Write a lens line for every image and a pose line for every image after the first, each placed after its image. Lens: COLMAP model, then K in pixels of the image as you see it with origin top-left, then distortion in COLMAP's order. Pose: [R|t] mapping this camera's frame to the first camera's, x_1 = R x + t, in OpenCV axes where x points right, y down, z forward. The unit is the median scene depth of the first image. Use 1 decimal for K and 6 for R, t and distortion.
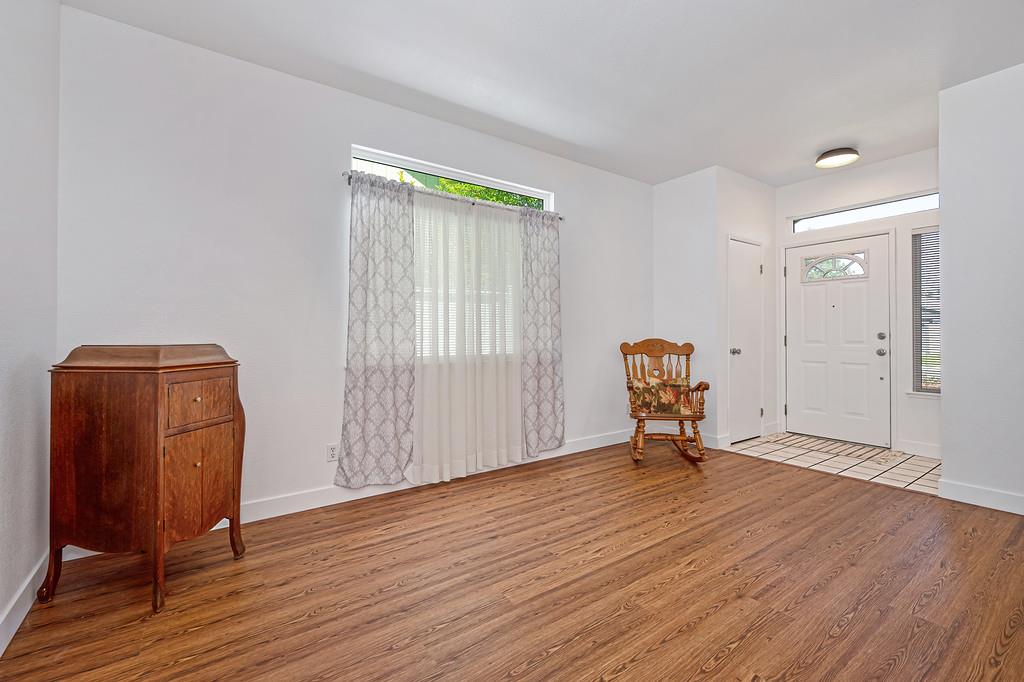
lens RADIAL K [[444.5, 0, 515.2], [0, 444.5, 335.0], [0, 0, 1]] dist [0.000599, 0.000235]
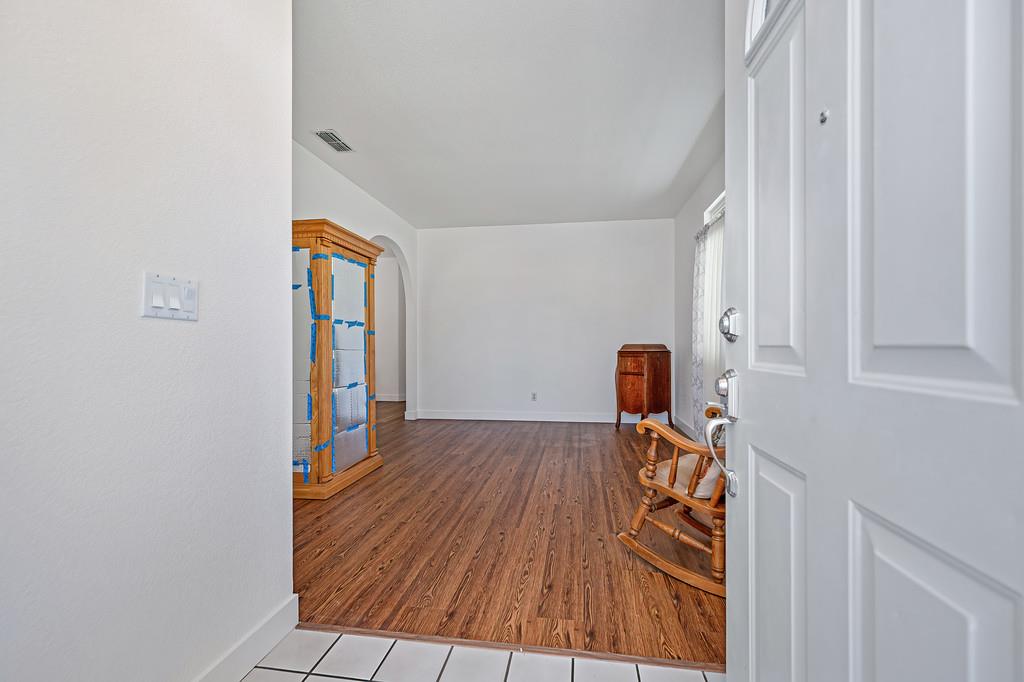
lens RADIAL K [[446.3, 0, 514.6], [0, 446.3, 354.0], [0, 0, 1]] dist [-0.000317, -0.000548]
pose [[-0.695022, 0.015944, -0.718812, 1.105689], [0.005729, 0.999845, 0.016638, 0.020850], [0.718966, 0.007446, -0.695005, 1.504793]]
